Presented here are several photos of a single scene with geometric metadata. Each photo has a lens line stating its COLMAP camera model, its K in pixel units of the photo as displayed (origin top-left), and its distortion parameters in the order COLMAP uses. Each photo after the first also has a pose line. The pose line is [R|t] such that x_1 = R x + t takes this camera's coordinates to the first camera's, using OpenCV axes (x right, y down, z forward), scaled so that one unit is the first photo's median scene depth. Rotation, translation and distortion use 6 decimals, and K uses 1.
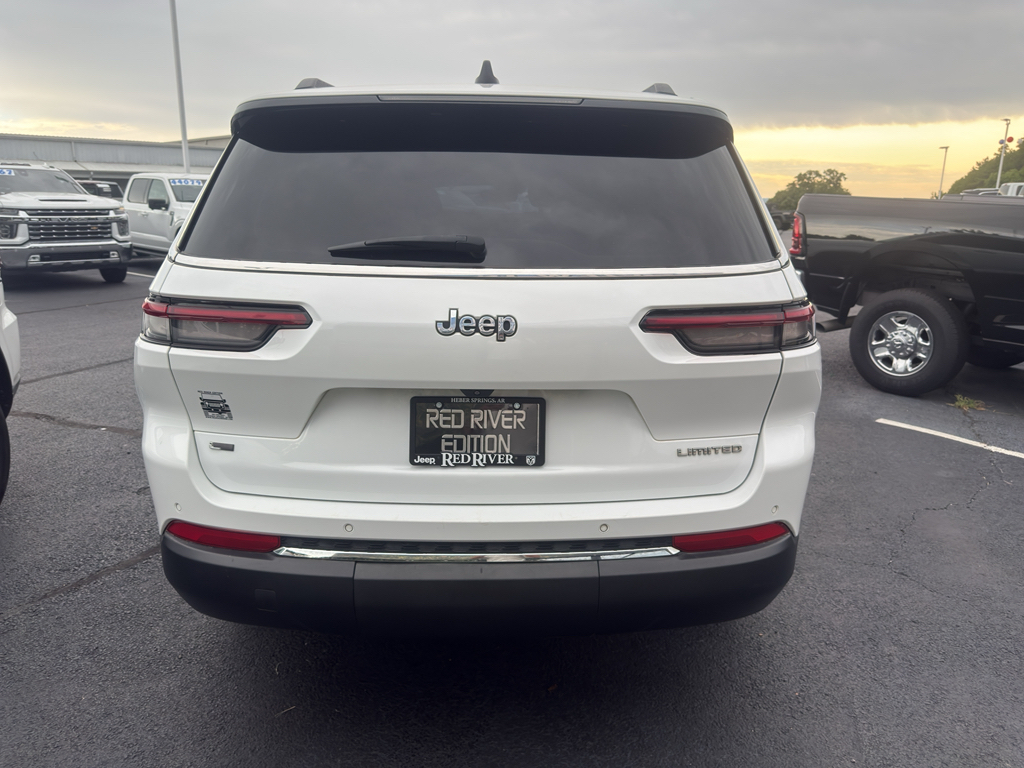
lens RADIAL K [[741.0, 0, 512.8], [0, 741.0, 382.4], [0, 0, 1]] dist [0.013551, -0.011363]
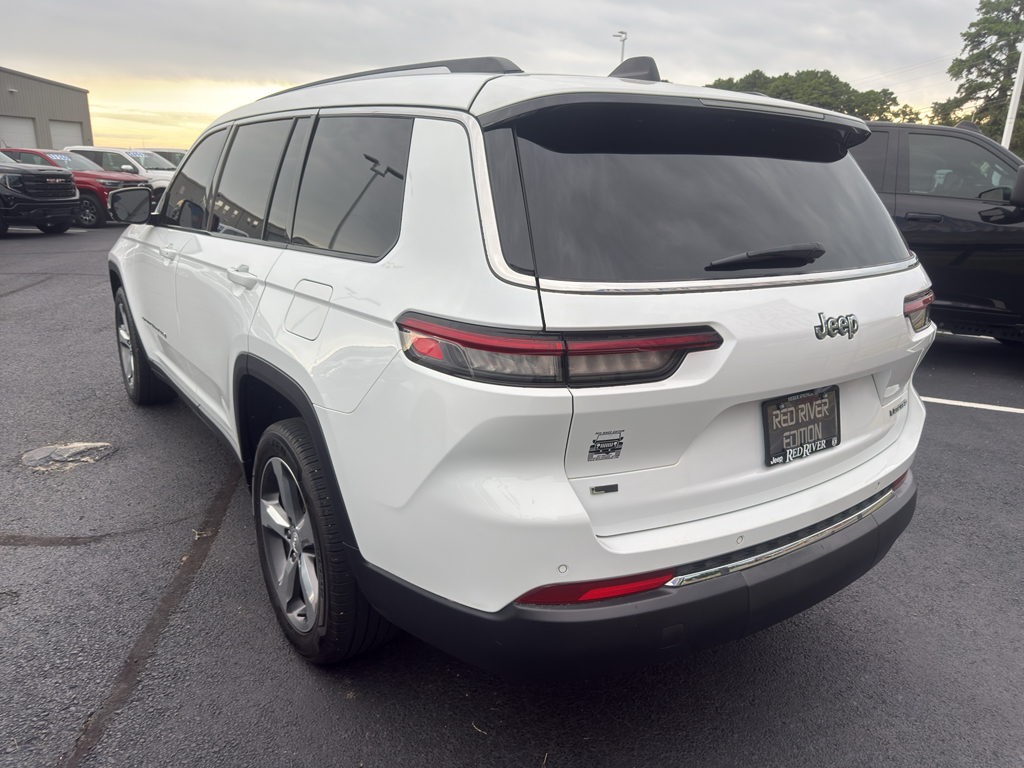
lens RADIAL K [[741.0, 0, 514.3], [0, 741.0, 391.9], [0, 0, 1]] dist [0.013551, -0.011363]
pose [[0.857840, -0.148416, 0.492019, -0.931011], [0.119978, 0.988772, 0.089077, -0.126811], [-0.499715, -0.017382, 0.866015, 0.280468]]
